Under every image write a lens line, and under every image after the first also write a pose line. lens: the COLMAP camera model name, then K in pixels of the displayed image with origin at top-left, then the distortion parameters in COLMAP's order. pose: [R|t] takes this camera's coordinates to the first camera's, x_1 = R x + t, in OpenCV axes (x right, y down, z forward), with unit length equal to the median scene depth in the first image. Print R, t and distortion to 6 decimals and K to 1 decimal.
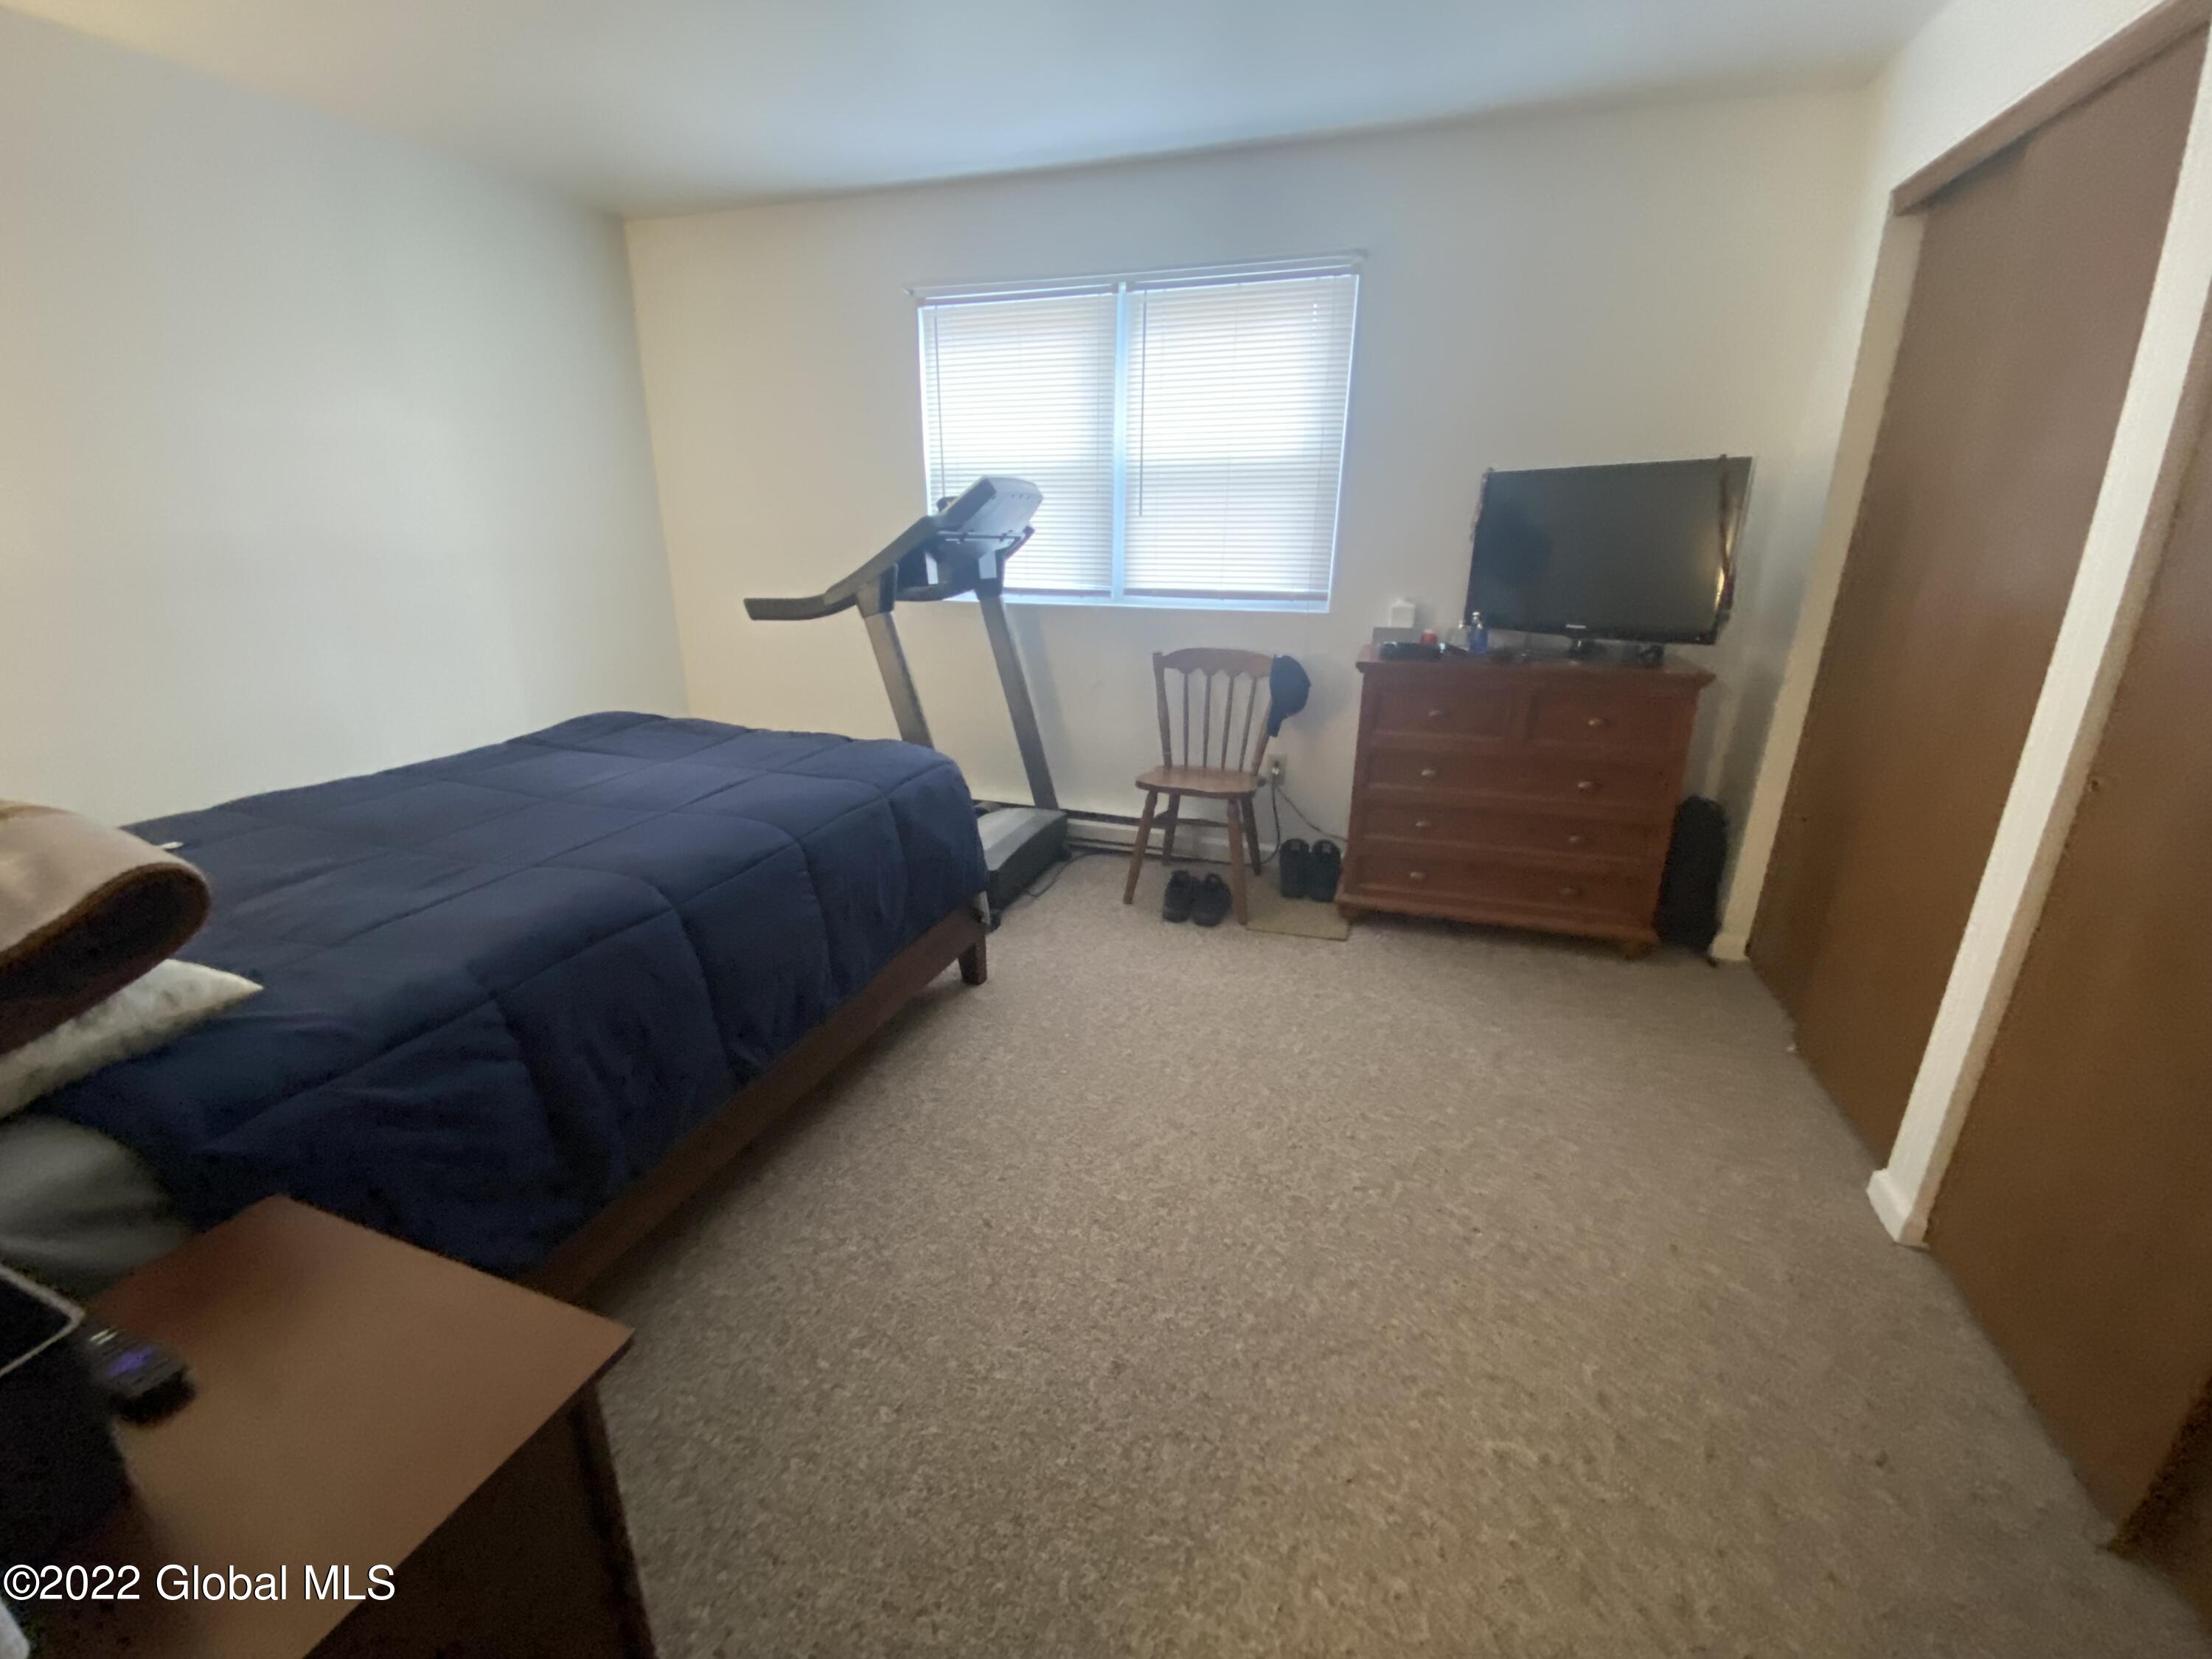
lens RADIAL K [[905.8, 0, 1070.5], [0, 905.8, 833.3], [0, 0, 1]] dist [-0.003614, -0.001975]
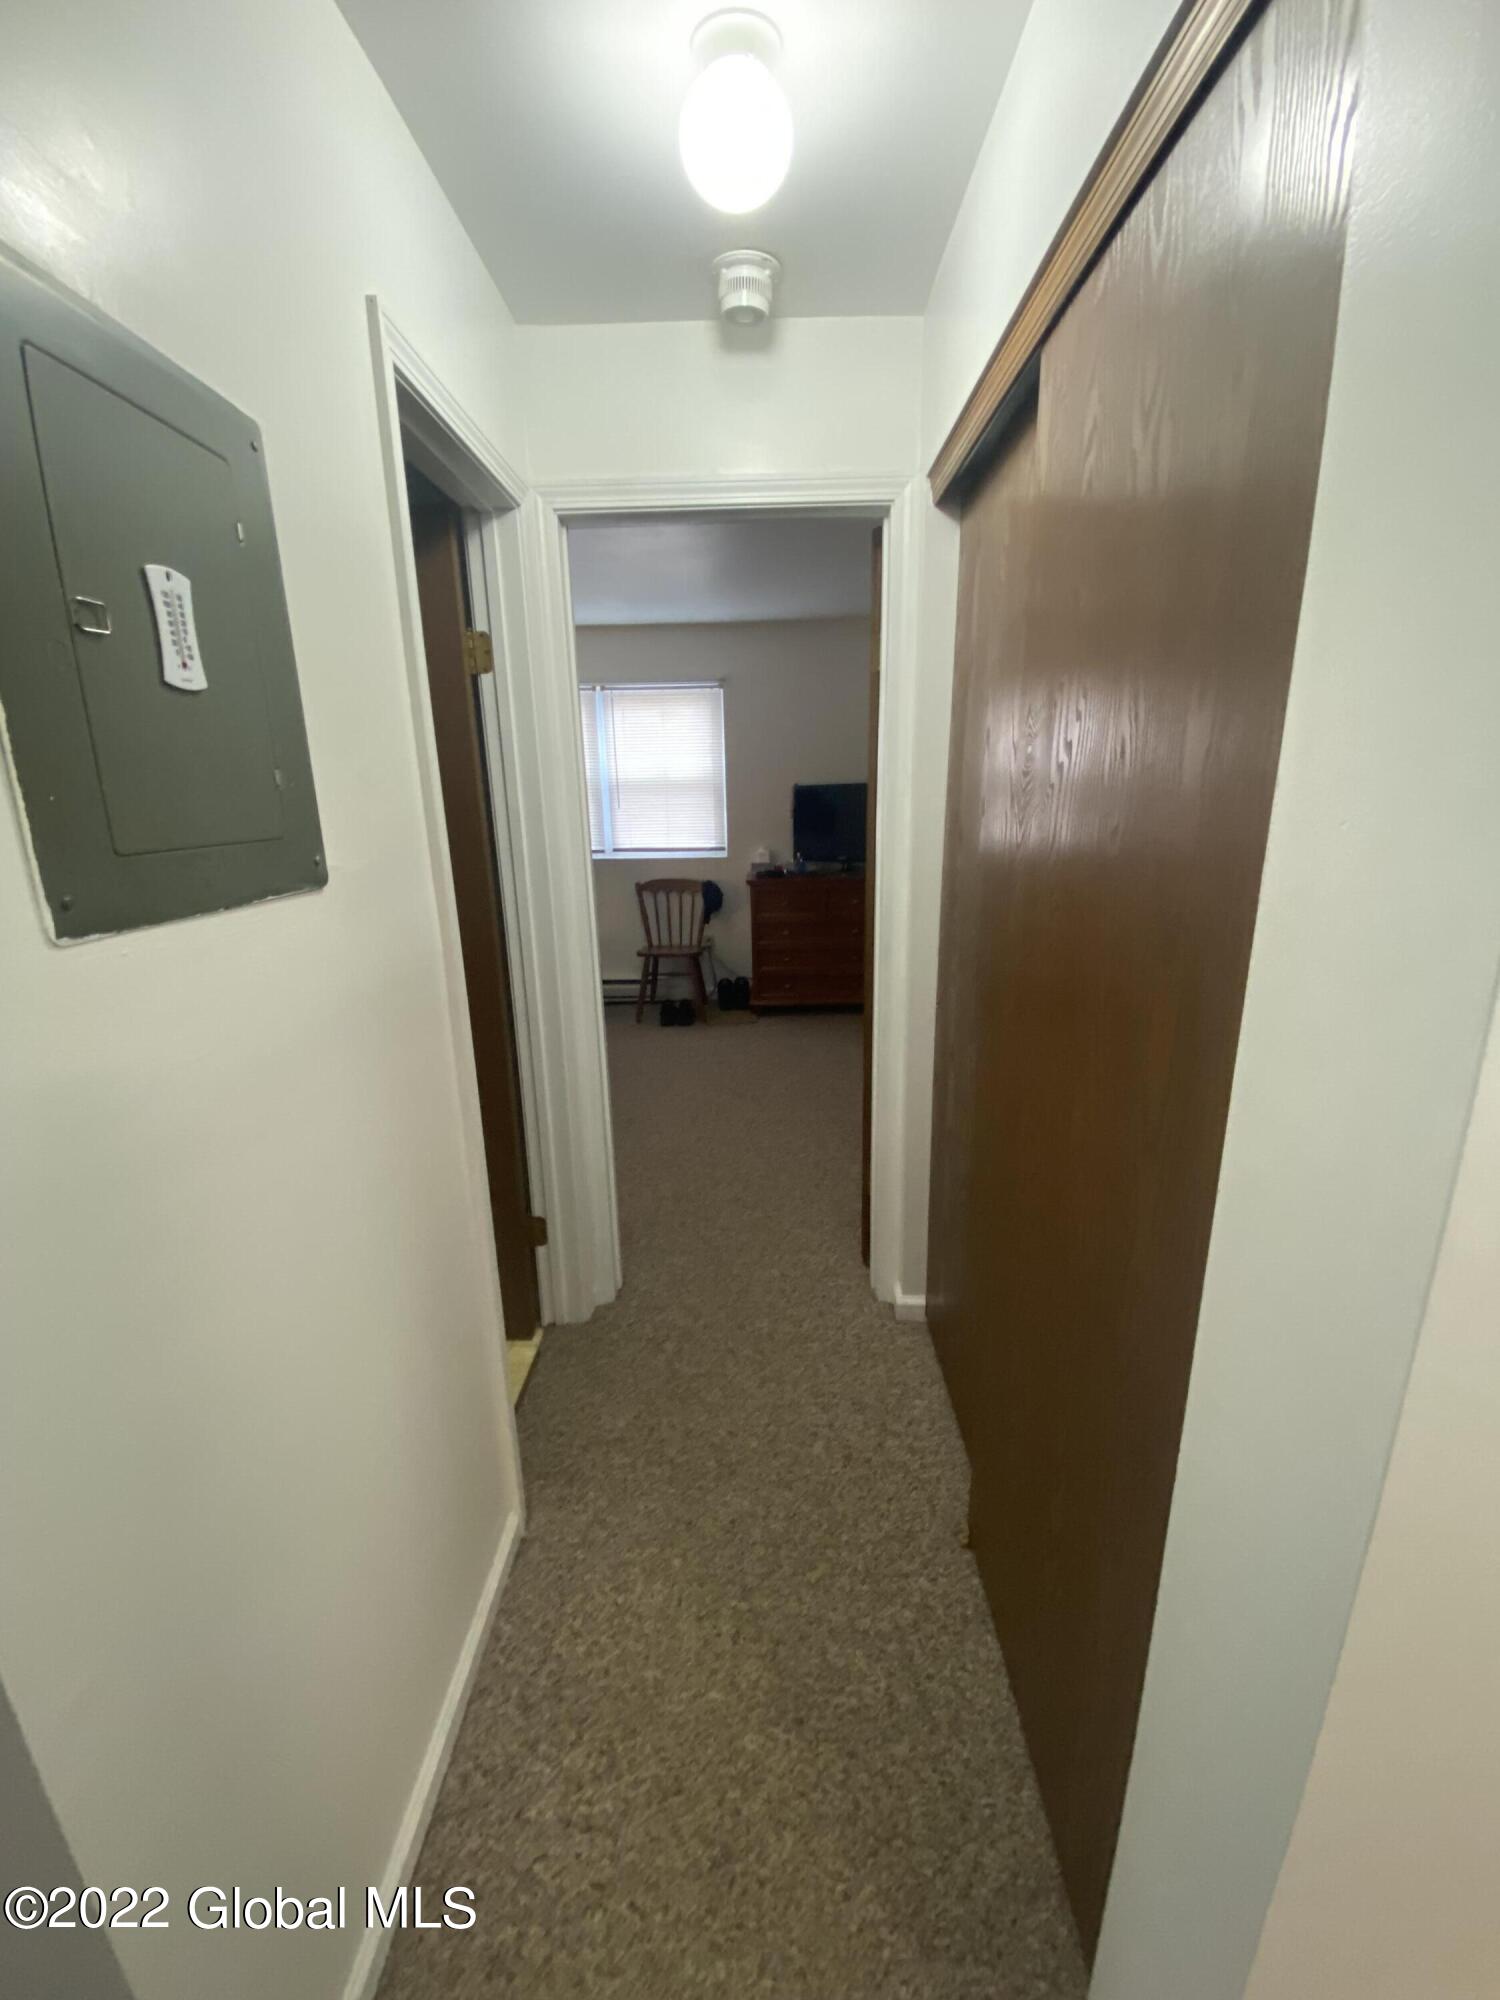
lens RADIAL K [[819.0, 0, 754.1], [0, 819.0, 1002.1], [0, 0, 1]] dist [-0.003614, -0.001975]
pose [[0.947377, -0.100480, 0.303942, -0.210969], [0.122410, 0.991013, -0.053928, 0.154491], [-0.295792, 0.088296, 0.951163, -0.611286]]
